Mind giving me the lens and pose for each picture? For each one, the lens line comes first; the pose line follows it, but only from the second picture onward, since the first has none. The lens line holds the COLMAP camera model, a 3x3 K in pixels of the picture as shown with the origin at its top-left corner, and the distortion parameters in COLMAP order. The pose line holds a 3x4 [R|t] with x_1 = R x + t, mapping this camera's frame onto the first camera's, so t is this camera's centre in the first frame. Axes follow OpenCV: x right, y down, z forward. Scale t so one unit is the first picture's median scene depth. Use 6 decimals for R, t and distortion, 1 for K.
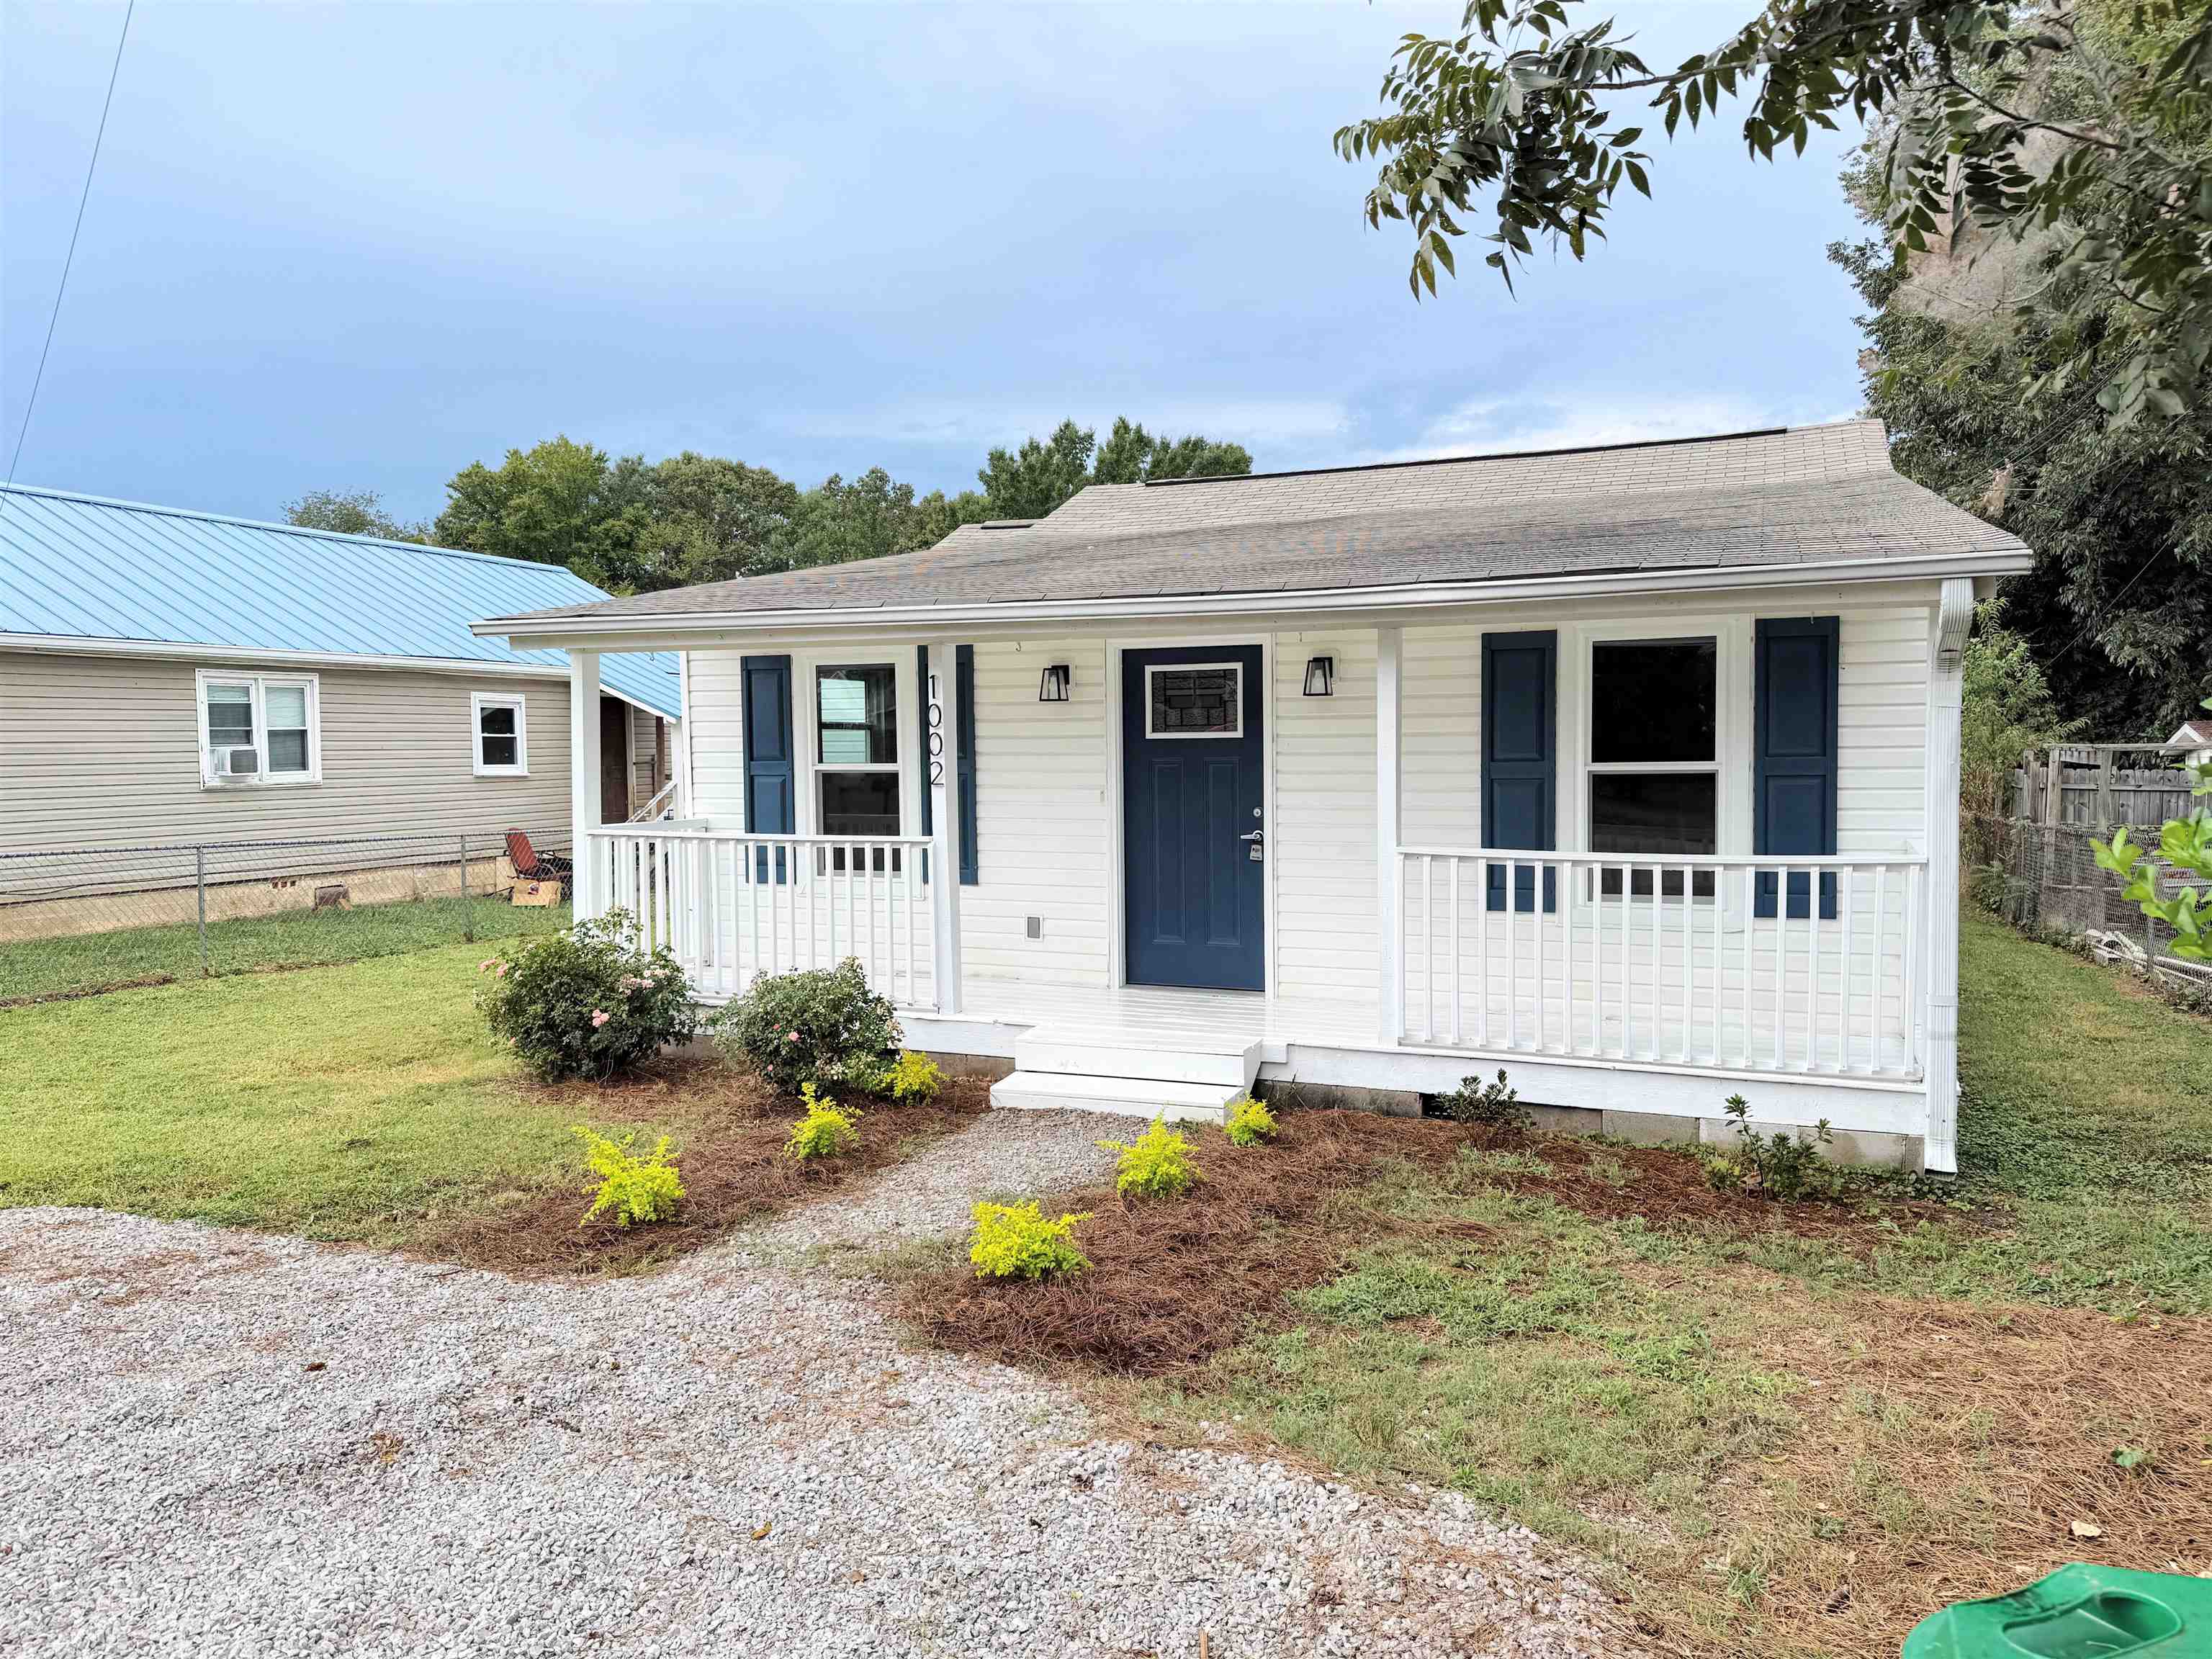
lens RADIAL K [[1559.5, 0, 1094.1], [0, 1559.5, 842.8], [0, 0, 1]] dist [0.060001, -0.053216]
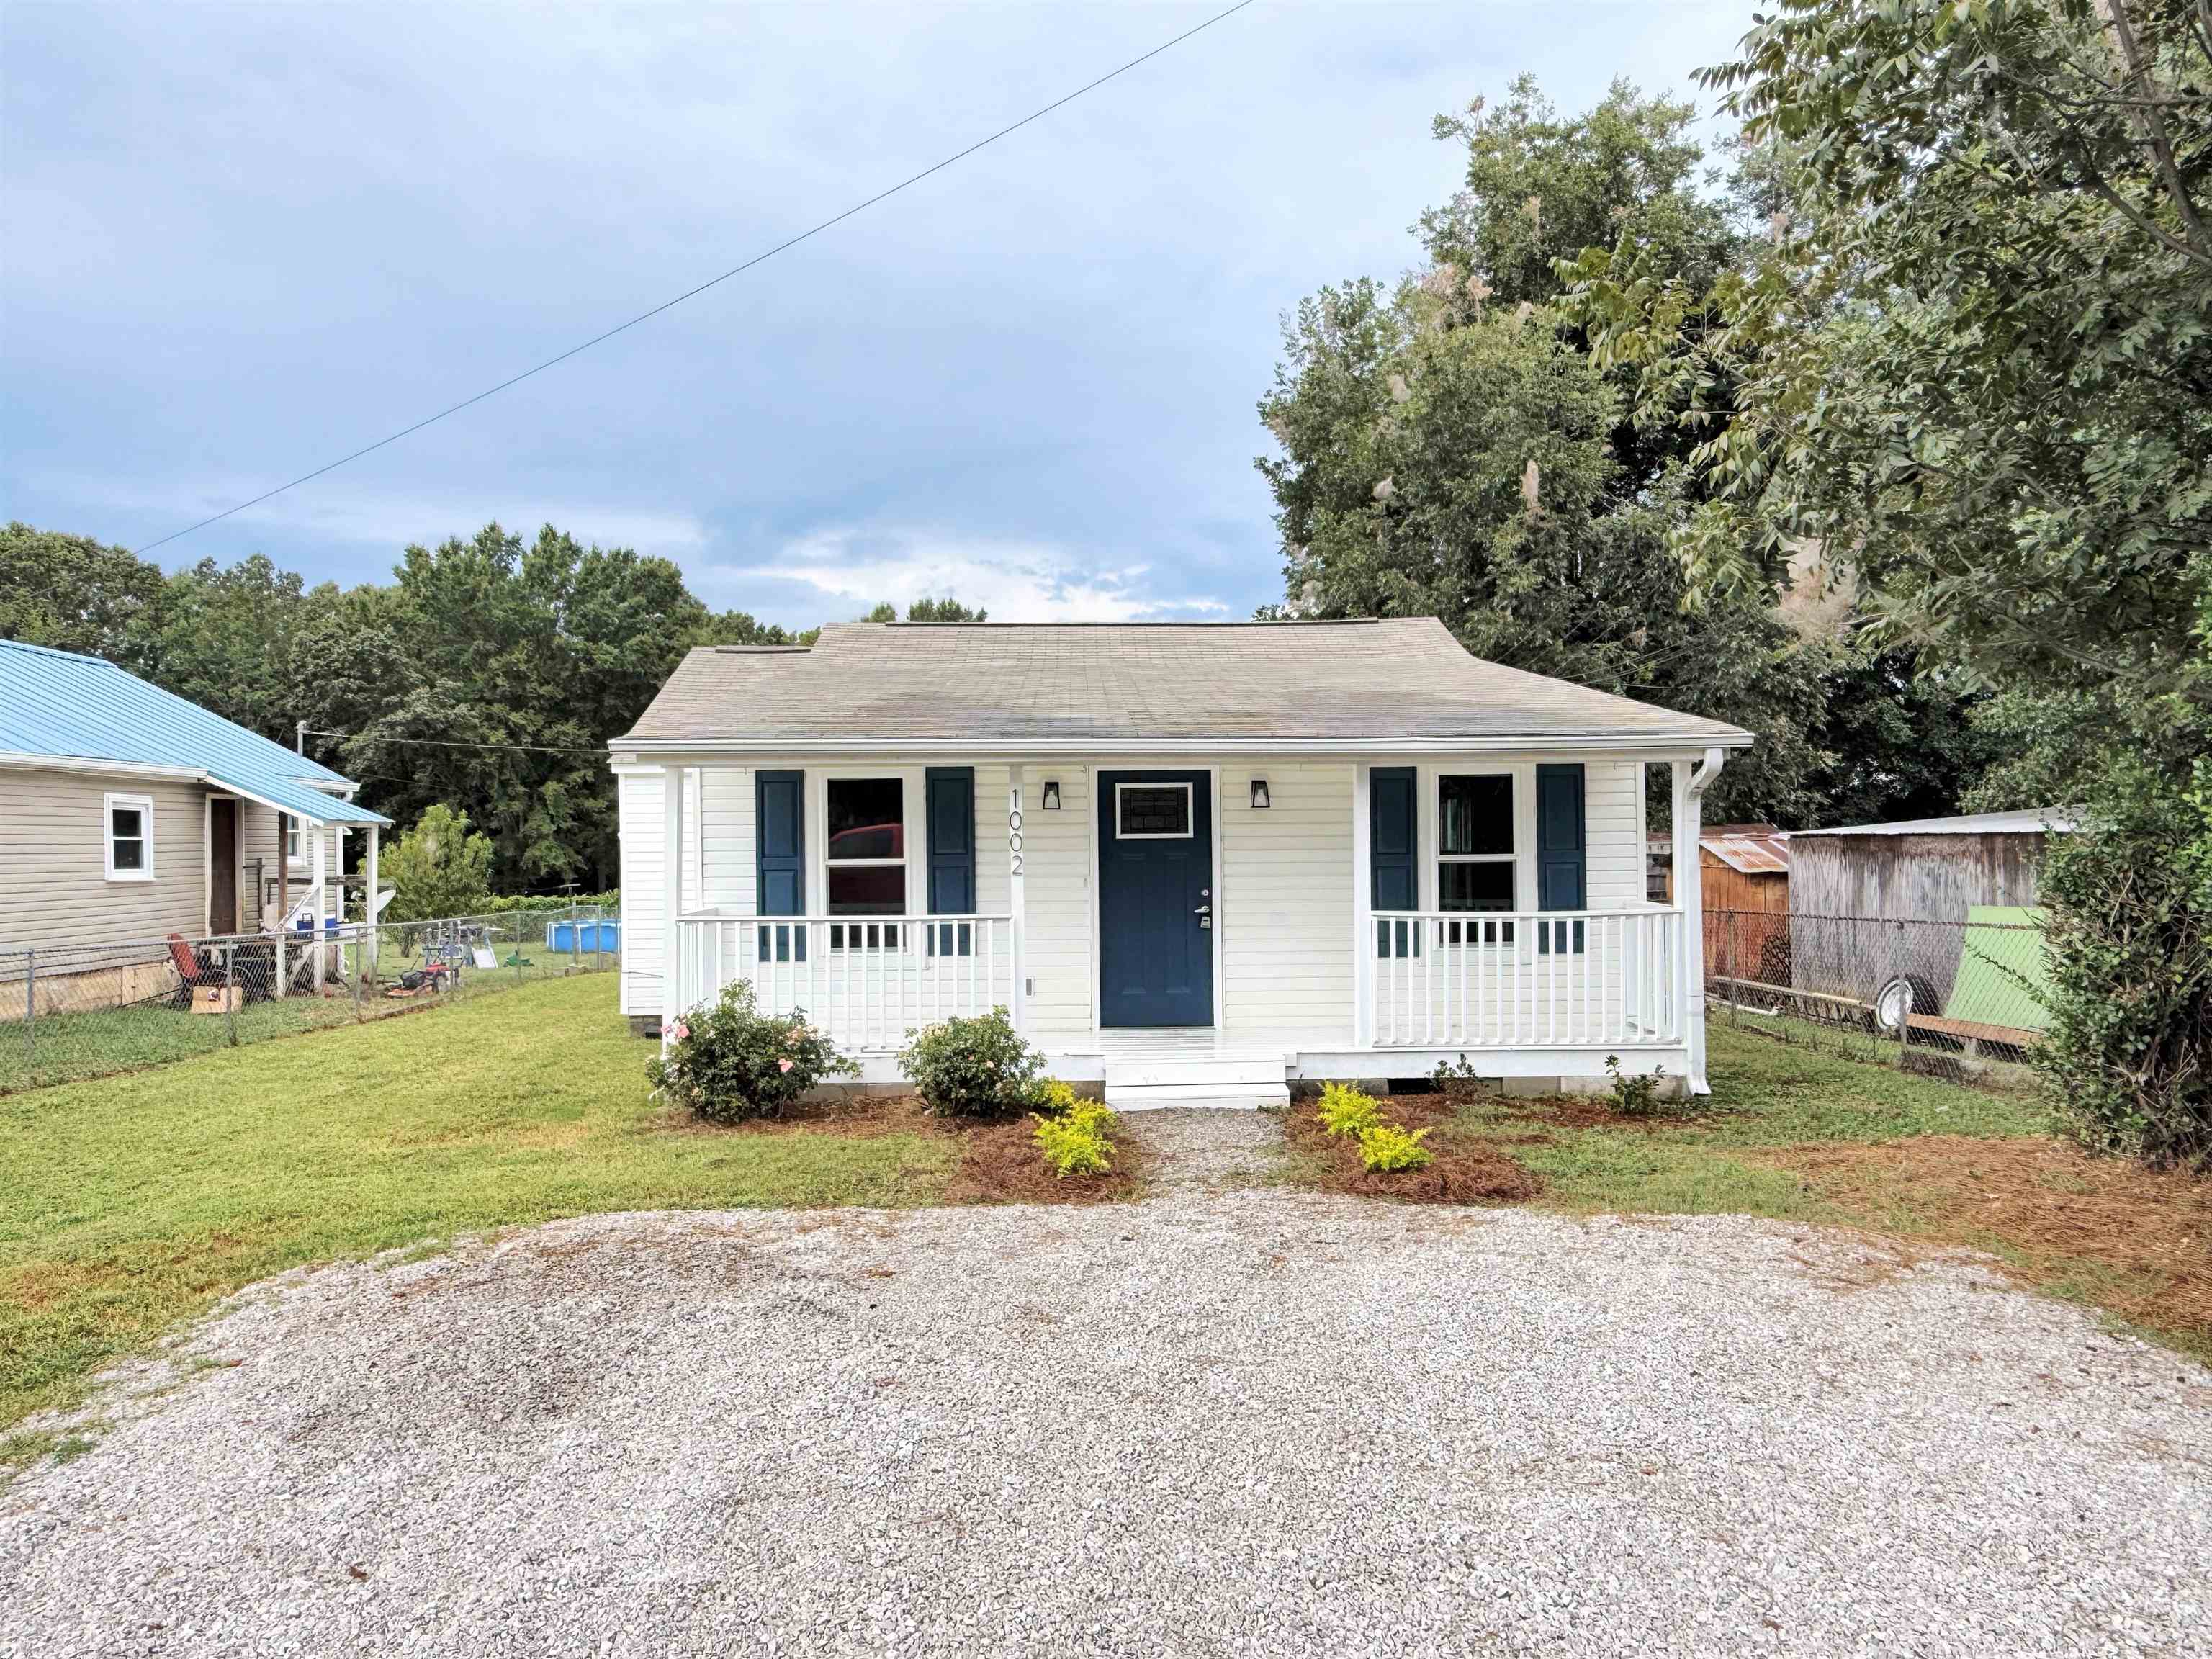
lens RADIAL K [[1515.1, 0, 1101.3], [0, 1515.1, 844.5], [0, 0, 1]] dist [-0.012899, -0.005009]
pose [[0.914906, -0.001159, 0.403666, -0.498376], [0.027503, 0.997851, -0.059470, 0.014293], [-0.402730, 0.065511, 0.912972, -0.167520]]
